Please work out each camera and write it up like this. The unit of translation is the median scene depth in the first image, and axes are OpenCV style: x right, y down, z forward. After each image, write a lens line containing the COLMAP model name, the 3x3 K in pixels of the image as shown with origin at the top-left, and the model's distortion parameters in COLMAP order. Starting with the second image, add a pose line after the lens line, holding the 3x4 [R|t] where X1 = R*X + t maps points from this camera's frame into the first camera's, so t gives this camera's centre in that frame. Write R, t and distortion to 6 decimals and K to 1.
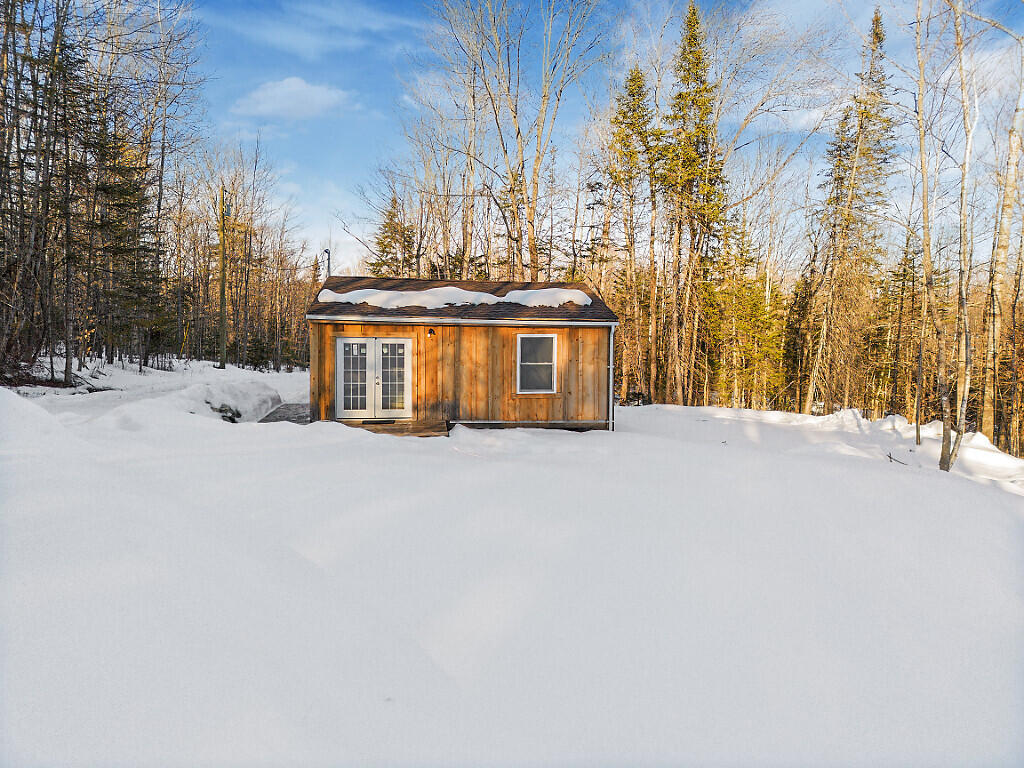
lens RADIAL K [[731.0, 0, 506.2], [0, 731.0, 370.4], [0, 0, 1]] dist [0.097266, -0.082605]
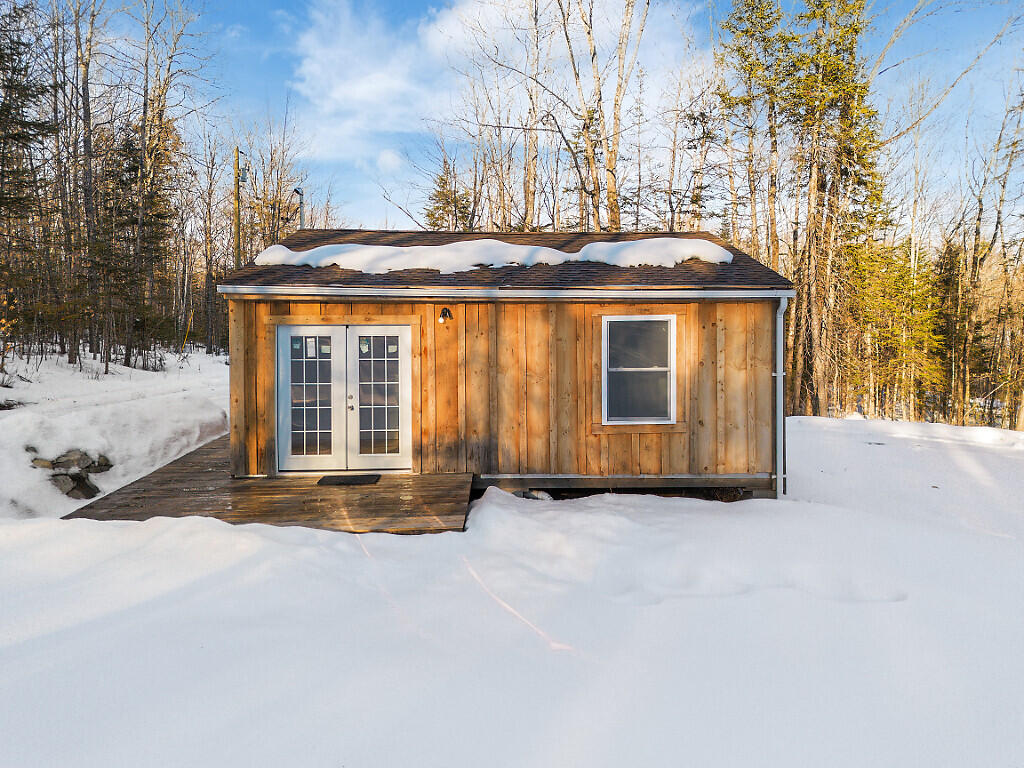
lens RADIAL K [[722.8, 0, 514.2], [0, 722.8, 347.0], [0, 0, 1]] dist [0.088647, -0.080497]
pose [[0.996013, -0.009782, -0.088674, -0.002589], [0.008572, 0.999865, -0.014019, -0.019210], [0.088799, 0.013203, 0.995962, 0.454636]]
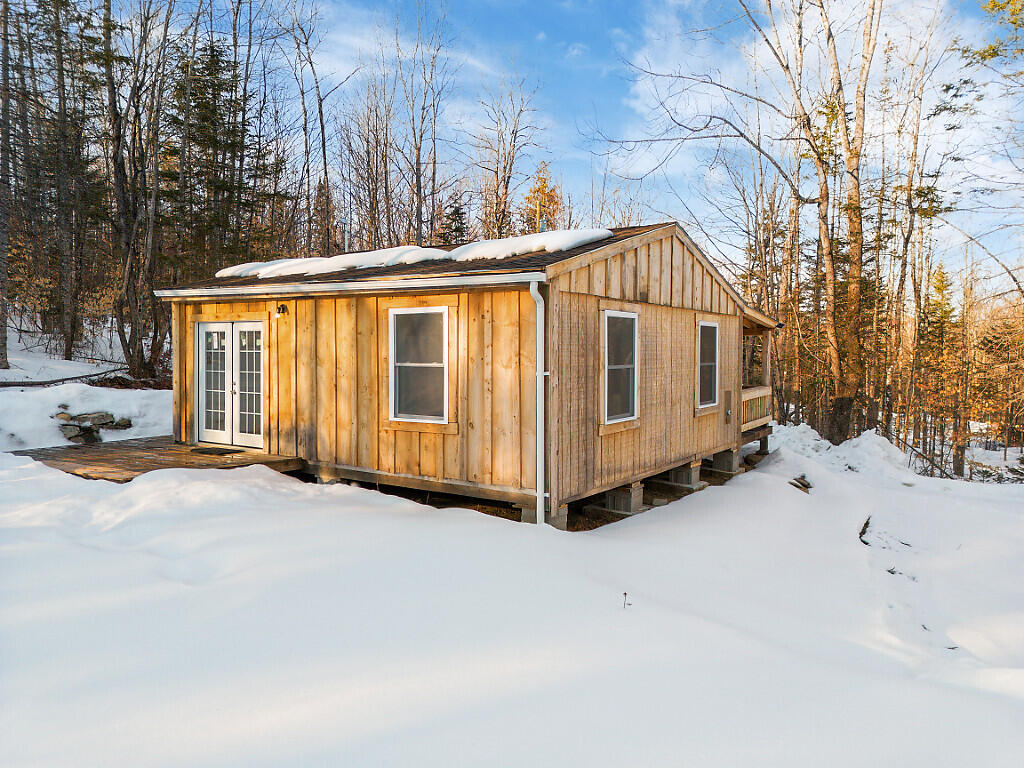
lens RADIAL K [[731.0, 0, 506.2], [0, 731.0, 370.4], [0, 0, 1]] dist [0.097266, -0.082605]
pose [[0.766271, 0.015111, -0.642339, 0.422877], [-0.021113, 0.999776, -0.001666, -0.005550], [0.642170, 0.014838, 0.766418, 0.644225]]
